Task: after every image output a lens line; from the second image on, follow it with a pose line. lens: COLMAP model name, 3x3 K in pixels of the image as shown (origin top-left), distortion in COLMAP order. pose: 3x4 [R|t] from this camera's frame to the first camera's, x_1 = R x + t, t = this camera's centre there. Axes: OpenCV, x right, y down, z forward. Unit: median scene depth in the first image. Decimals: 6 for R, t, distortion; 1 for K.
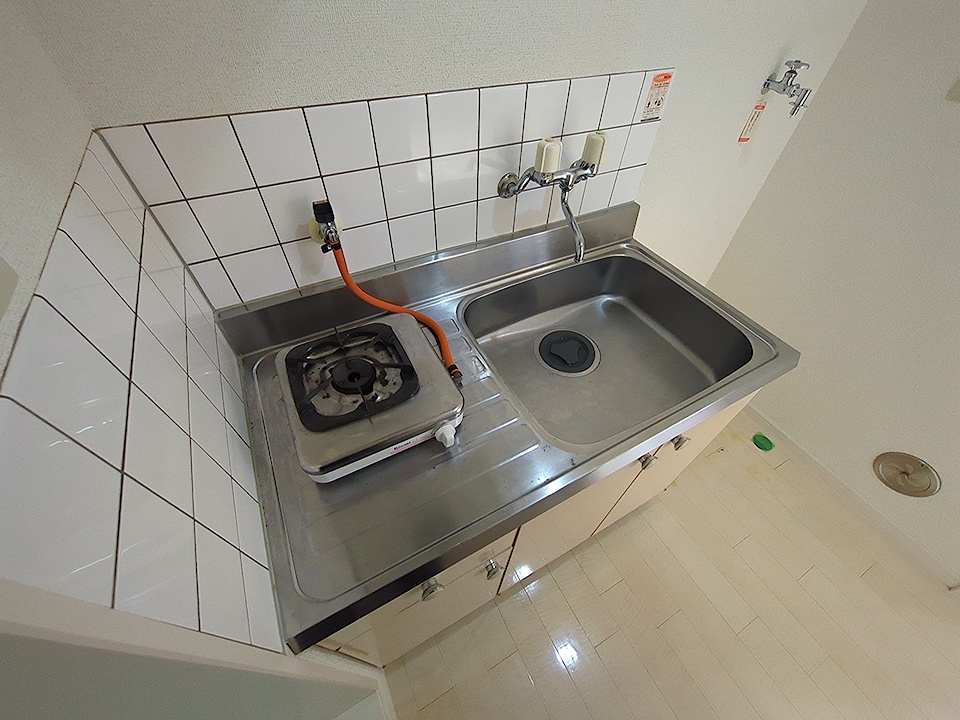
lens RADIAL K [[372.7, 0, 480.0], [0, 372.7, 360.0], [0, 0, 1]] dist [-0.001105, -0.000326]
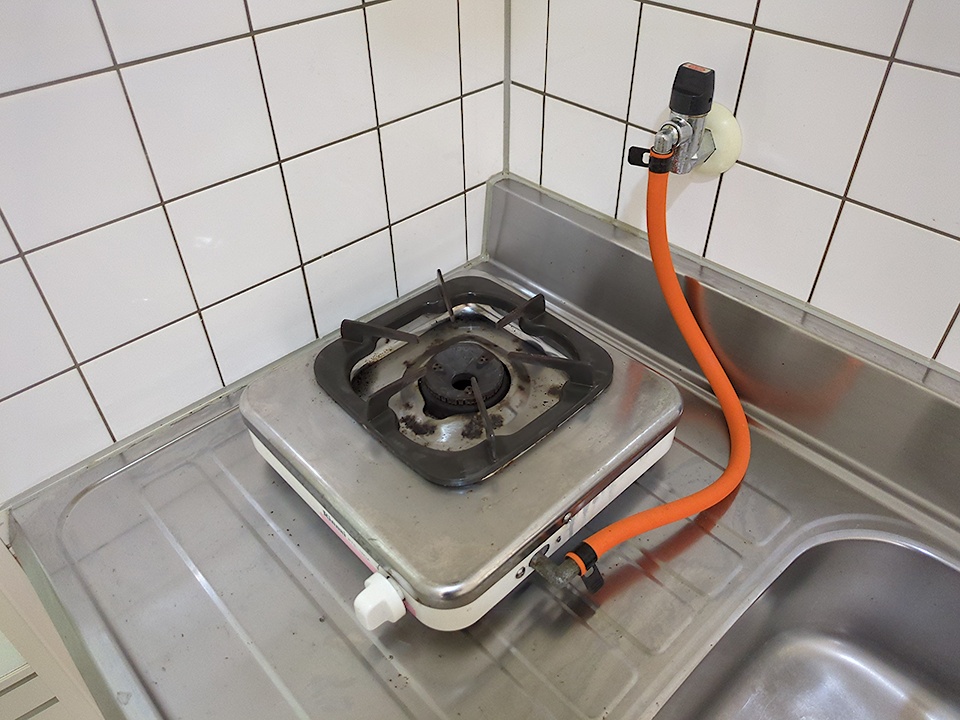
lens RADIAL K [[719.2, 0, 480.0], [0, 719.2, 360.0], [0, 0, 1]] dist [0.020746, -0.008108]
pose [[0.246721, 0.599973, -0.761026, 0.227564], [-0.696177, 0.656024, 0.291495, -0.163748], [0.674141, 0.457891, 0.579543, 0.298183]]
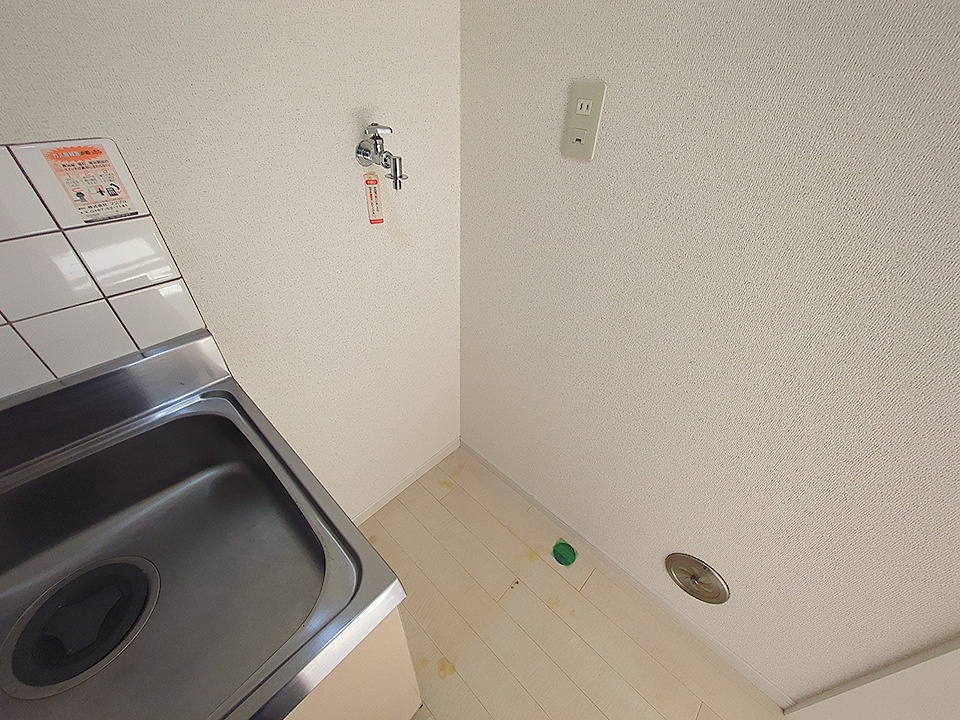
lens RADIAL K [[372.7, 0, 480.0], [0, 372.7, 360.0], [0, 0, 1]] dist [-0.001105, -0.000326]
pose [[0.950818, -0.188413, 0.245858, 0.726604], [0.224317, 0.966196, -0.127072, -0.189390], [-0.213605, 0.175973, 0.960940, 0.297328]]
